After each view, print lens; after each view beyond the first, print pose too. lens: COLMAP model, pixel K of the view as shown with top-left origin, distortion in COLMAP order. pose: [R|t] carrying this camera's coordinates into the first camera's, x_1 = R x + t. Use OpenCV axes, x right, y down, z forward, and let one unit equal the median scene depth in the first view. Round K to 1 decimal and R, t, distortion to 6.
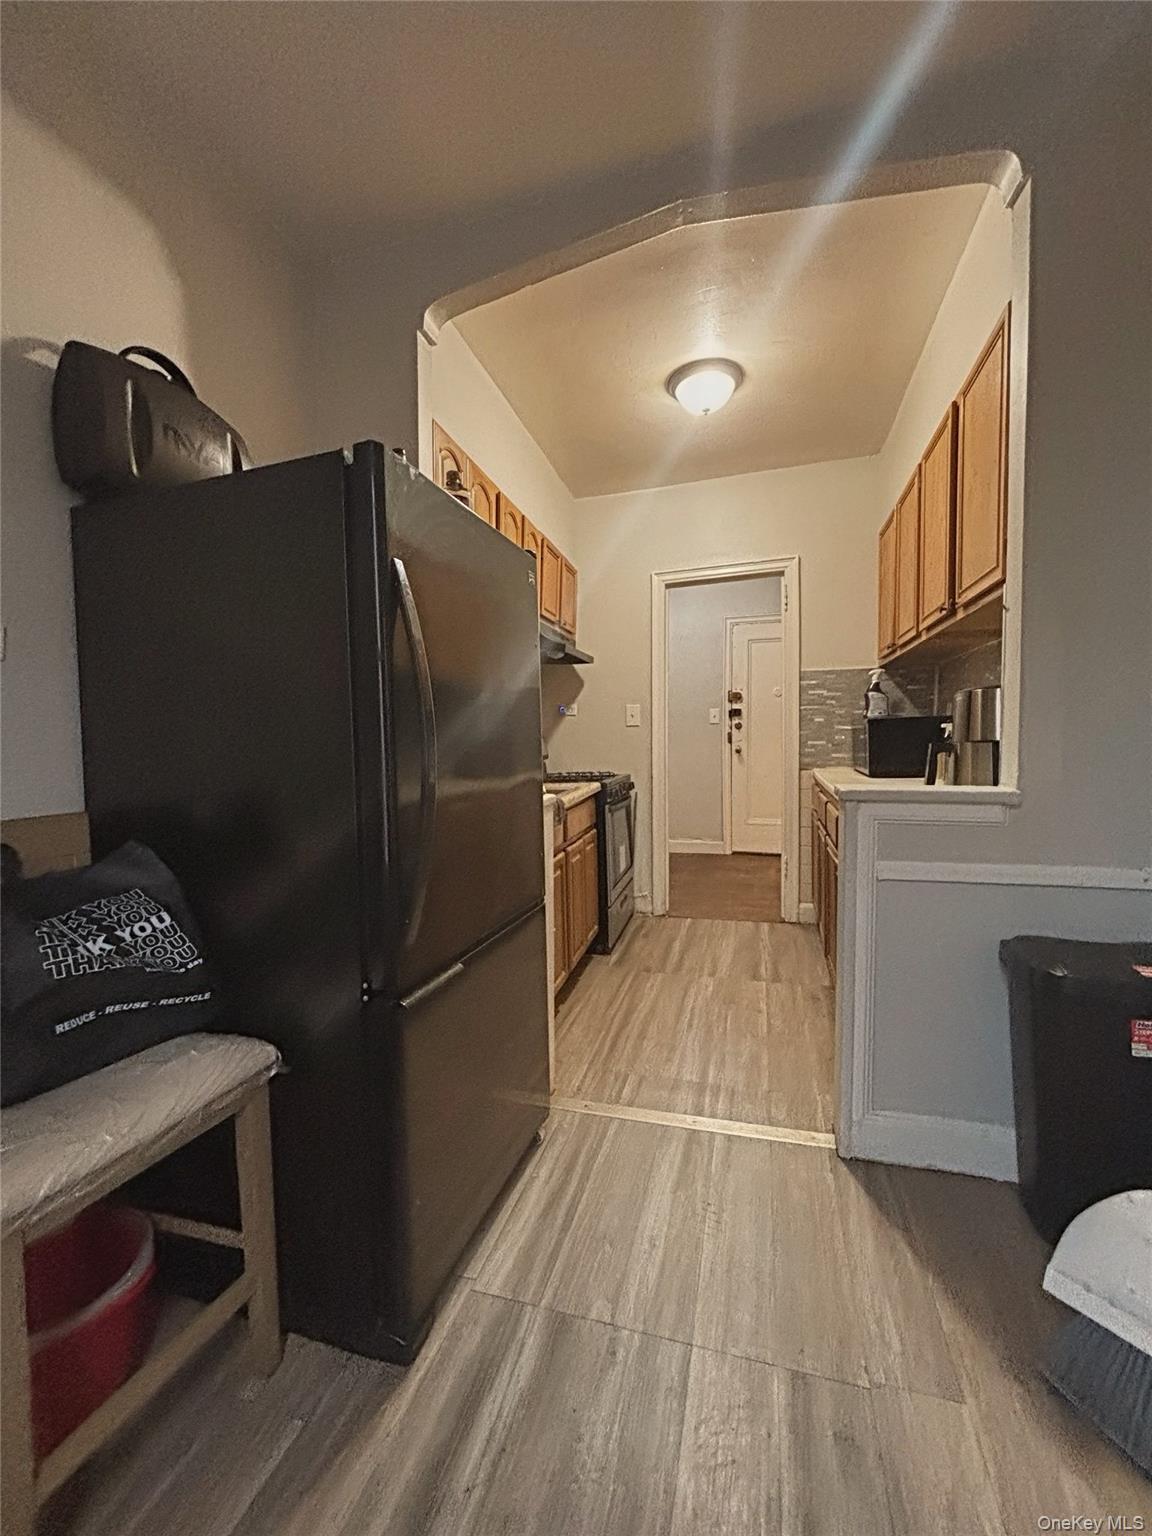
lens RADIAL K [[616.4, 0, 578.0], [0, 616.4, 768.3], [0, 0, 1]] dist [-0.000192, 0.000906]
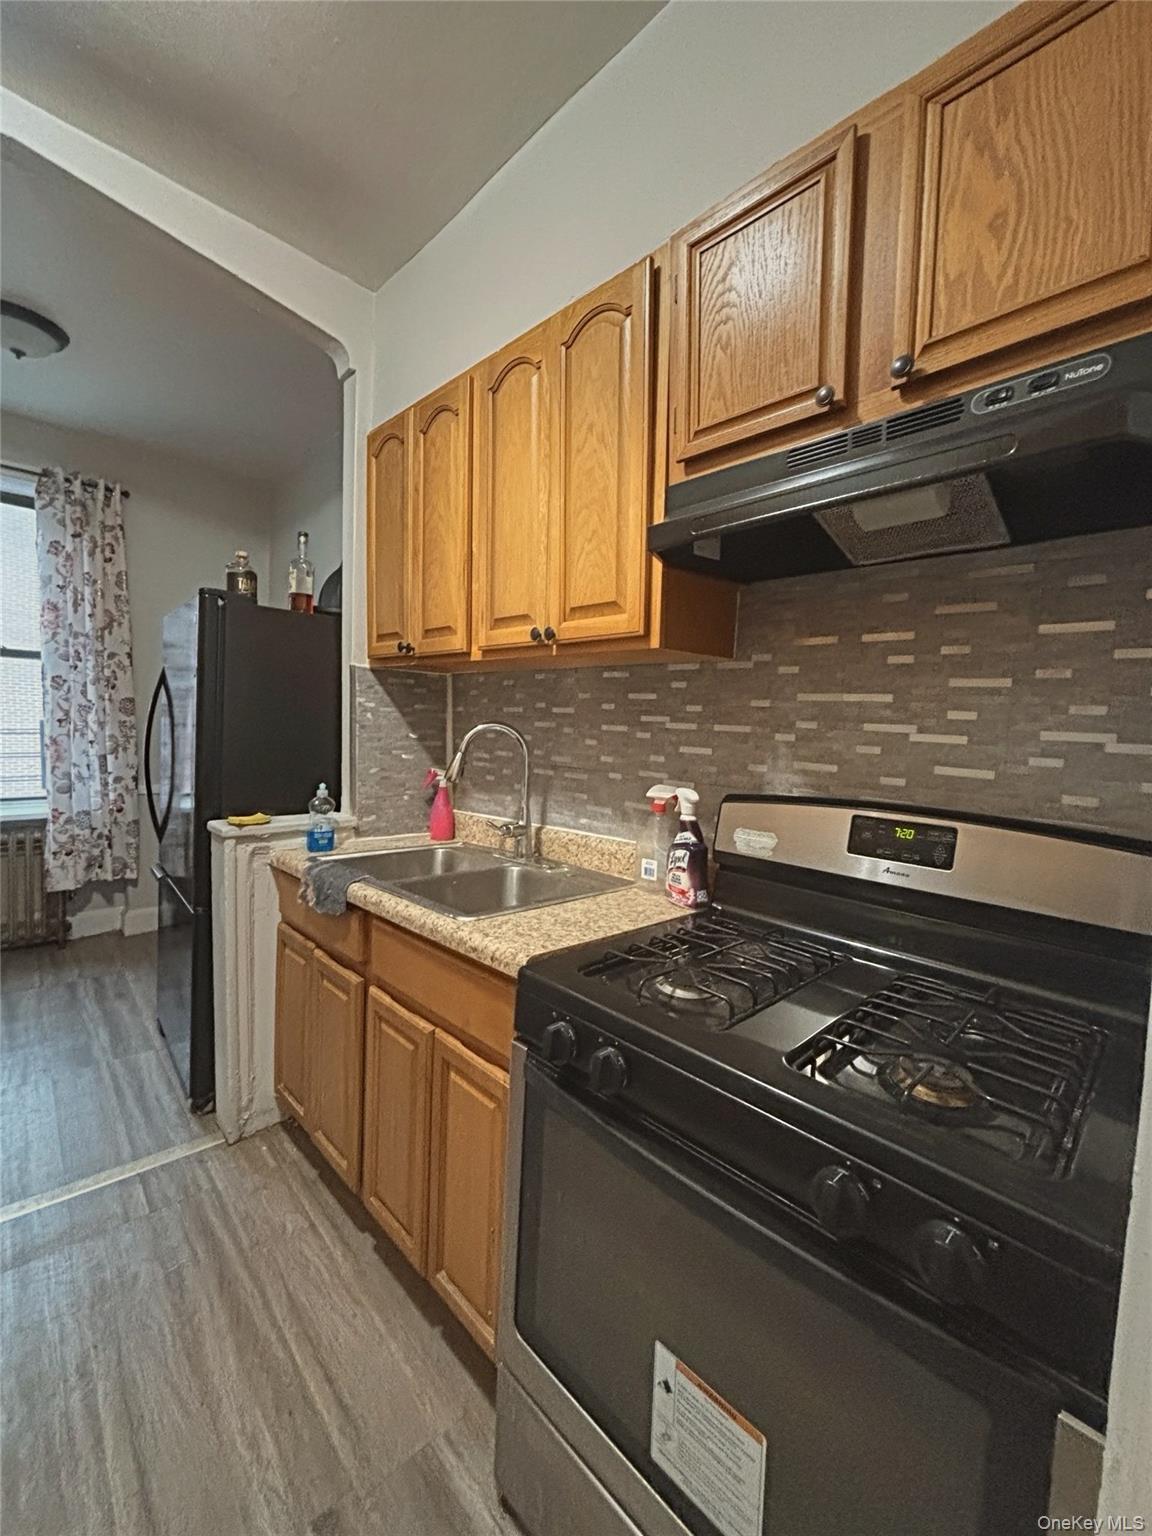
lens RADIAL K [[616.4, 0, 578.0], [0, 616.4, 768.3], [0, 0, 1]] dist [-0.000192, 0.000906]
pose [[-0.510659, 0.050787, -0.858282, 0.290387], [-0.074156, 0.991932, 0.102817, -0.109023], [0.856580, 0.116151, -0.502773, 1.172941]]
